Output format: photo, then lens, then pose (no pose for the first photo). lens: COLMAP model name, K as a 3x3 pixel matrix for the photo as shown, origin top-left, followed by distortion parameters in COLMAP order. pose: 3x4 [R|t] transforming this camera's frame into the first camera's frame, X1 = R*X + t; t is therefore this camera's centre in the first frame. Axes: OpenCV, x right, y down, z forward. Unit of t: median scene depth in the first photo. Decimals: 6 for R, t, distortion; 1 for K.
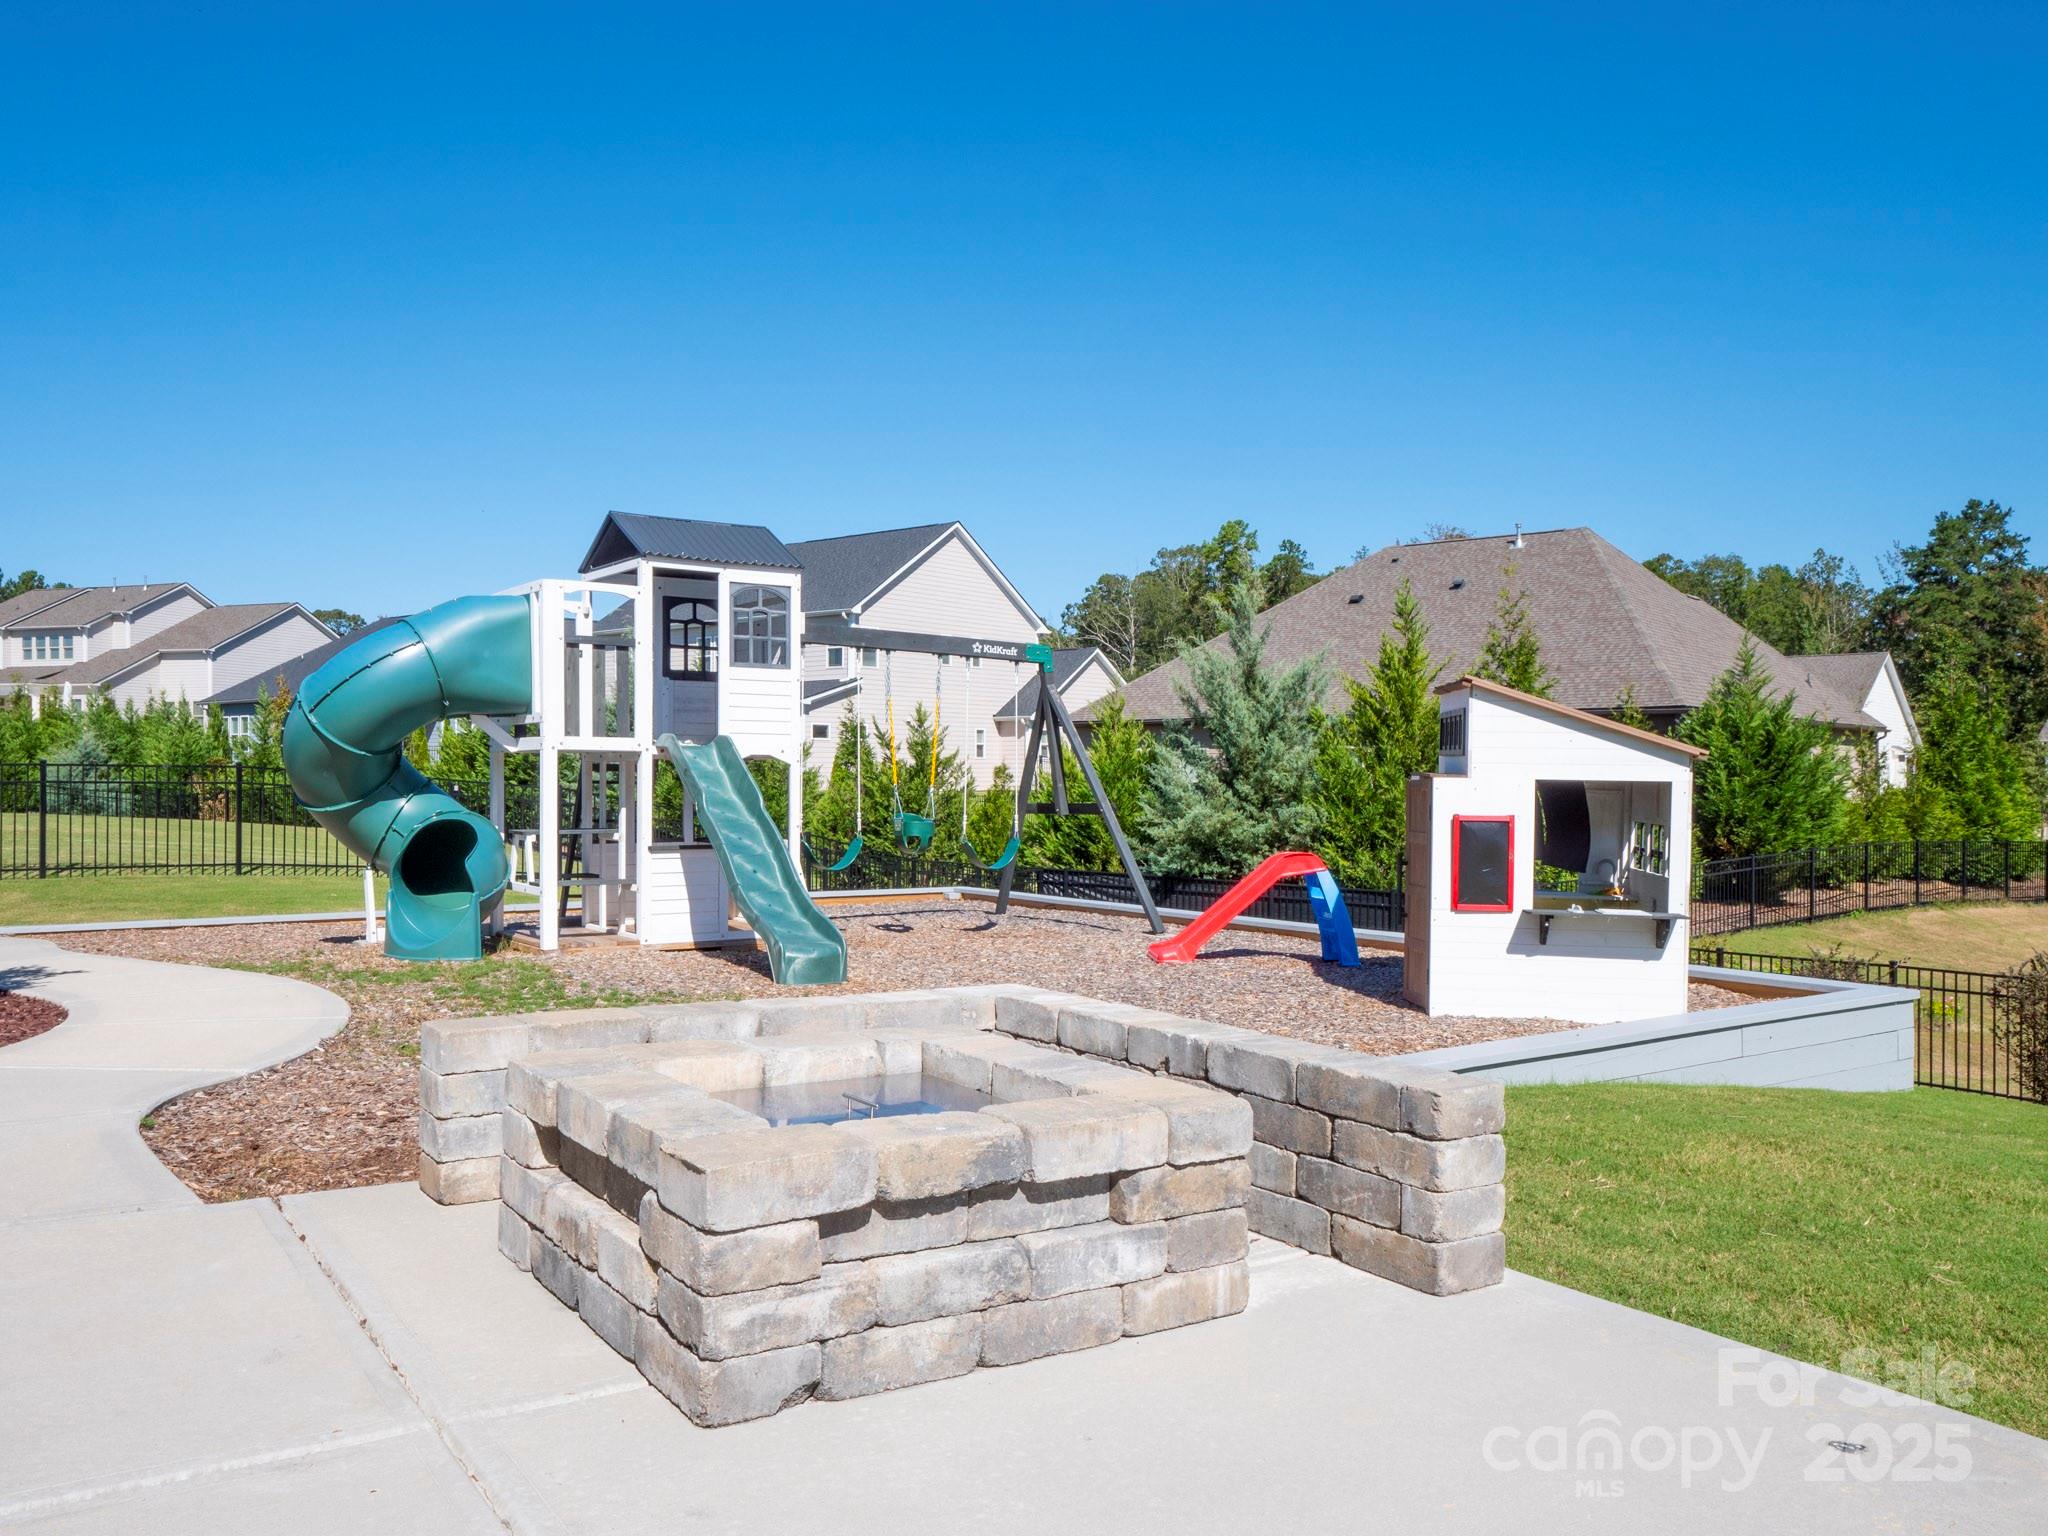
lens RADIAL K [[1576.7, 0, 1018.3], [0, 1576.7, 770.3], [0, 0, 1]] dist [0.002268, 0.002830]
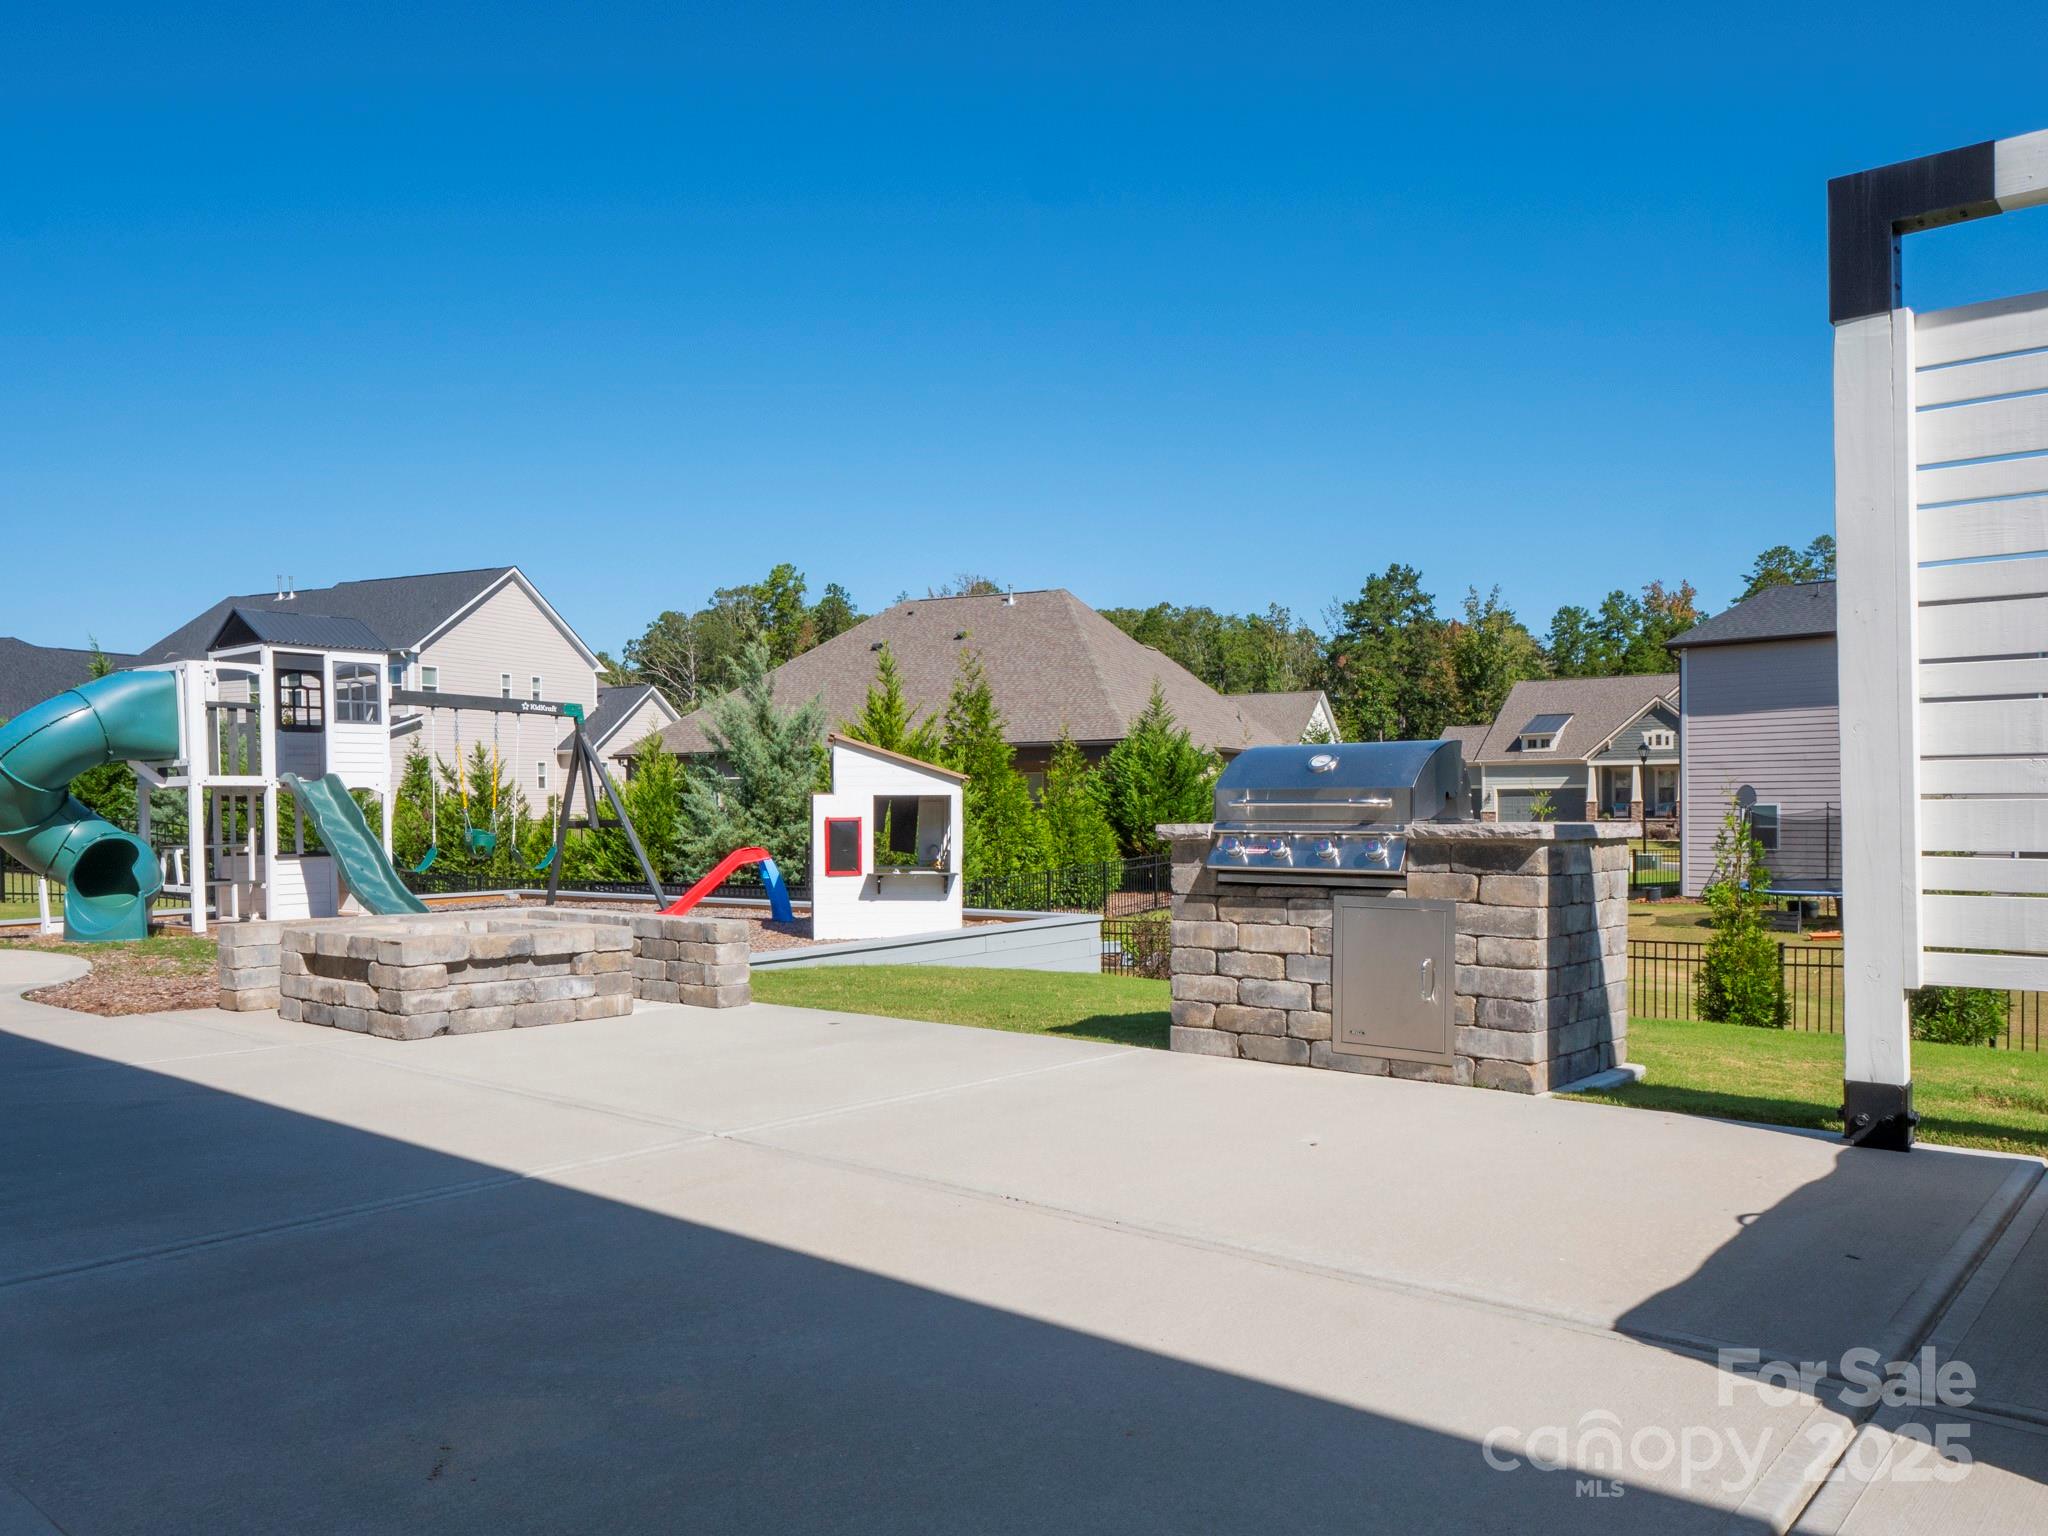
lens RADIAL K [[1510.9, 0, 990.4], [0, 1510.9, 822.8], [0, 0, 1]] dist [-0.005197, 0.006739]
pose [[0.965569, -0.020316, 0.259354, 0.023802], [0.016081, 0.999701, 0.018443, 0.005500], [-0.259651, -0.013637, 0.965606, -0.397085]]
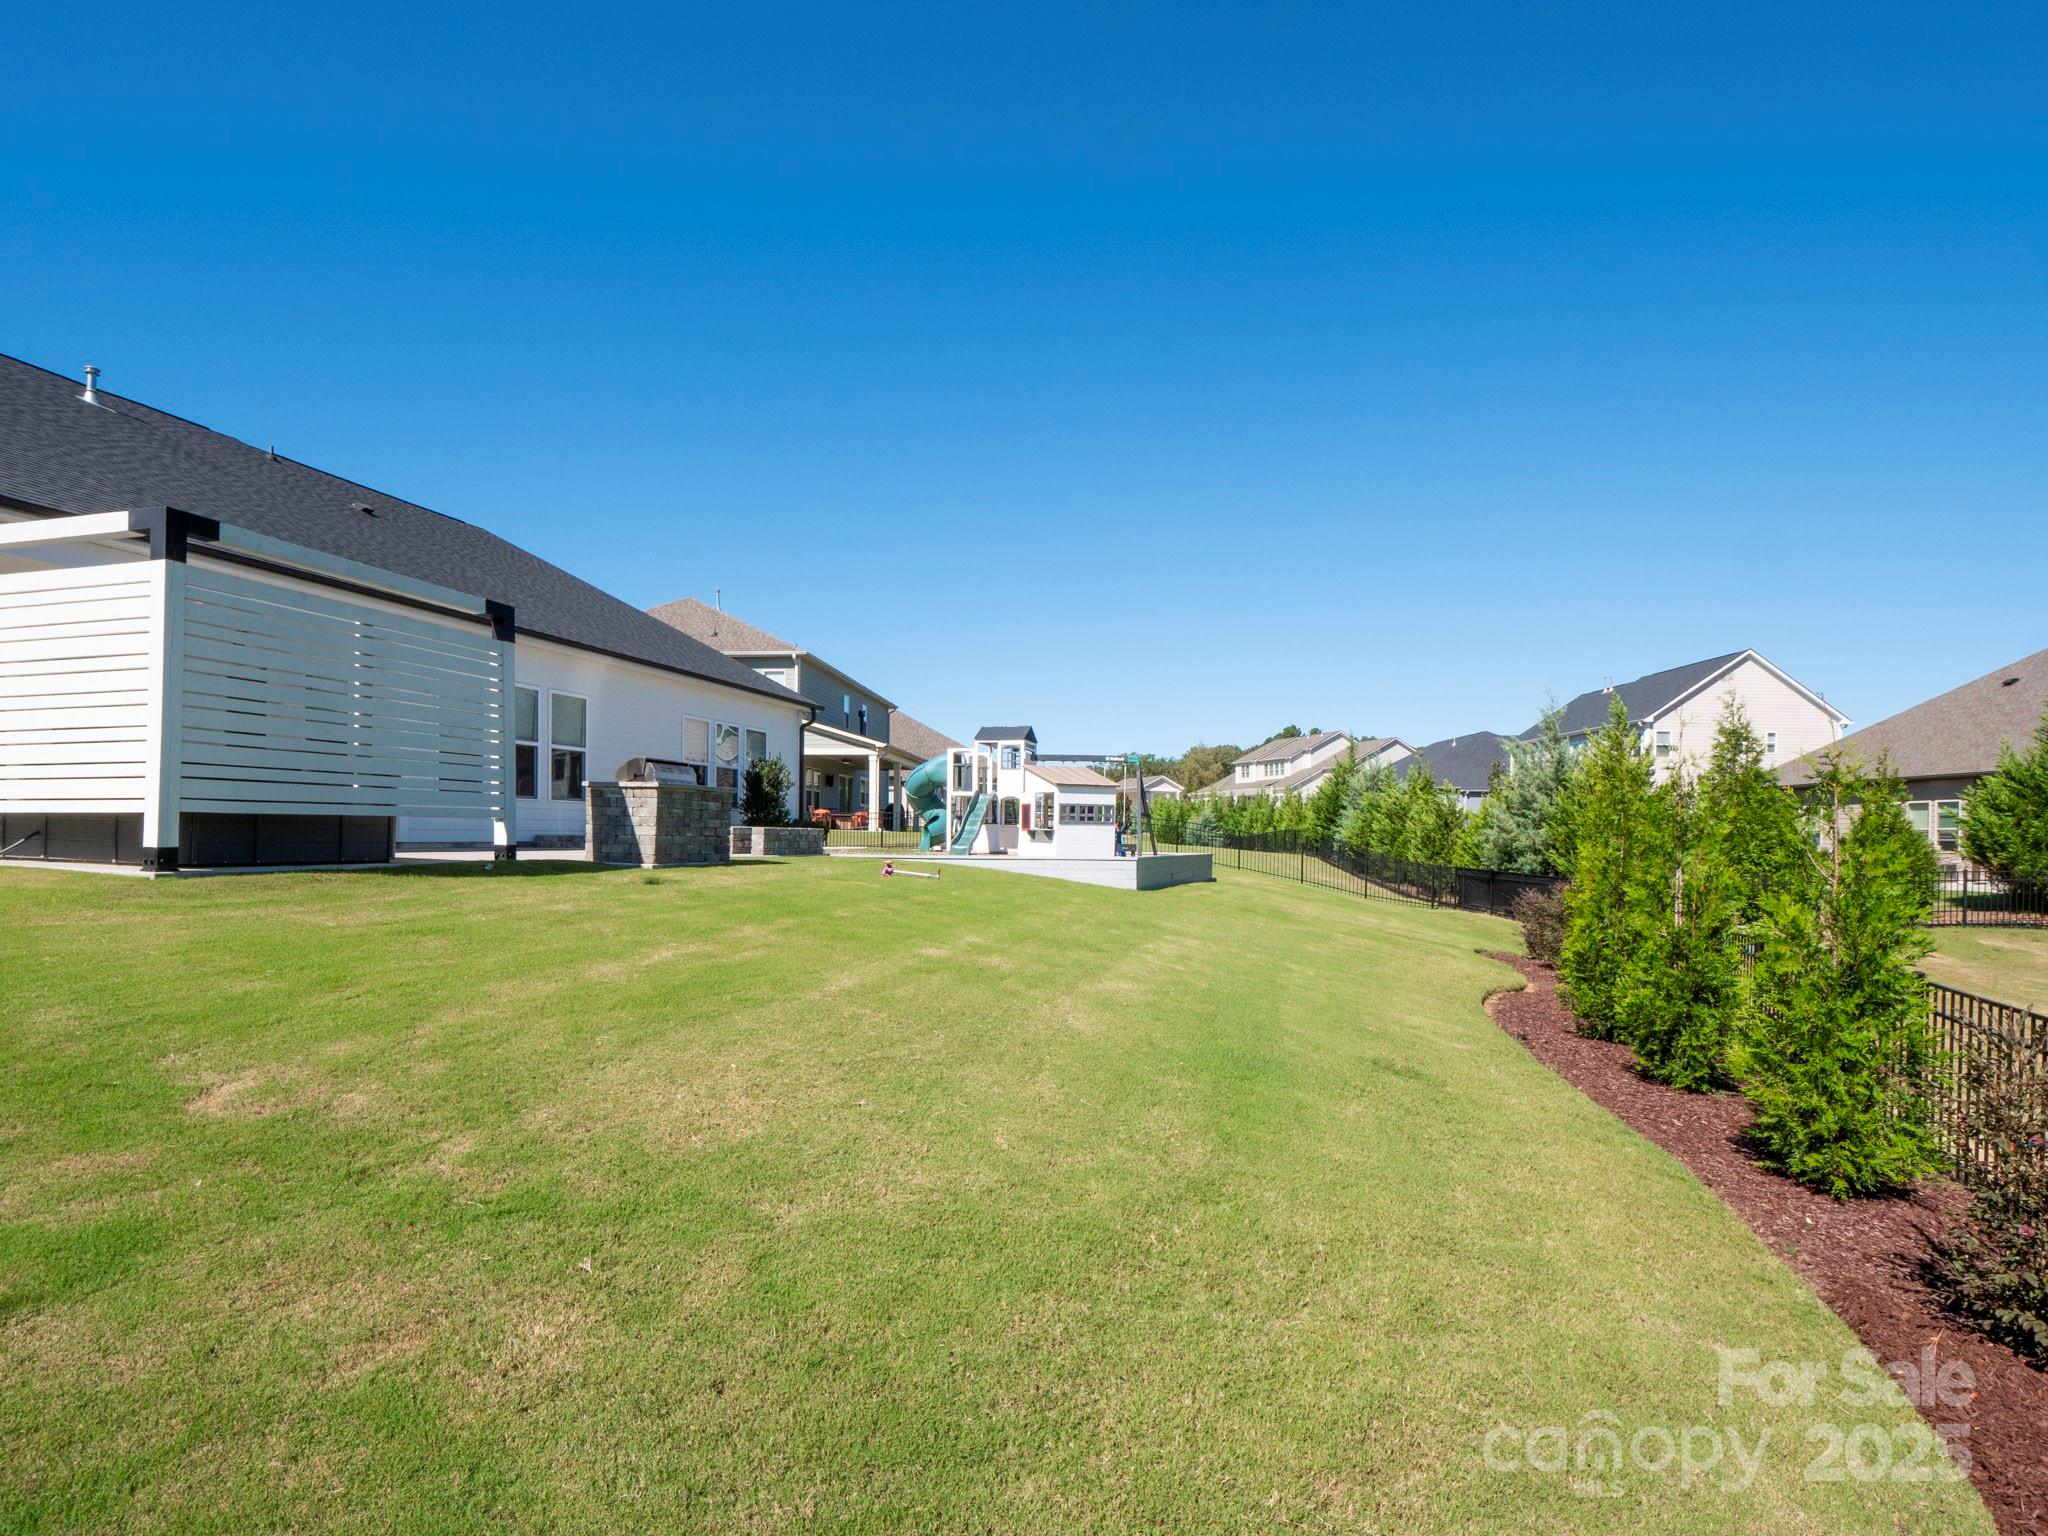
lens RADIAL K [[1026.0, 0, 1026.2], [0, 1026.0, 769.1], [0, 0, 1]] dist [0.001057, -0.000470]
pose [[0.637896, -0.046092, -0.768742, 1.473304], [-0.008111, 0.997750, -0.066553, 0.073565], [0.770080, 0.048689, 0.636087, -0.342182]]
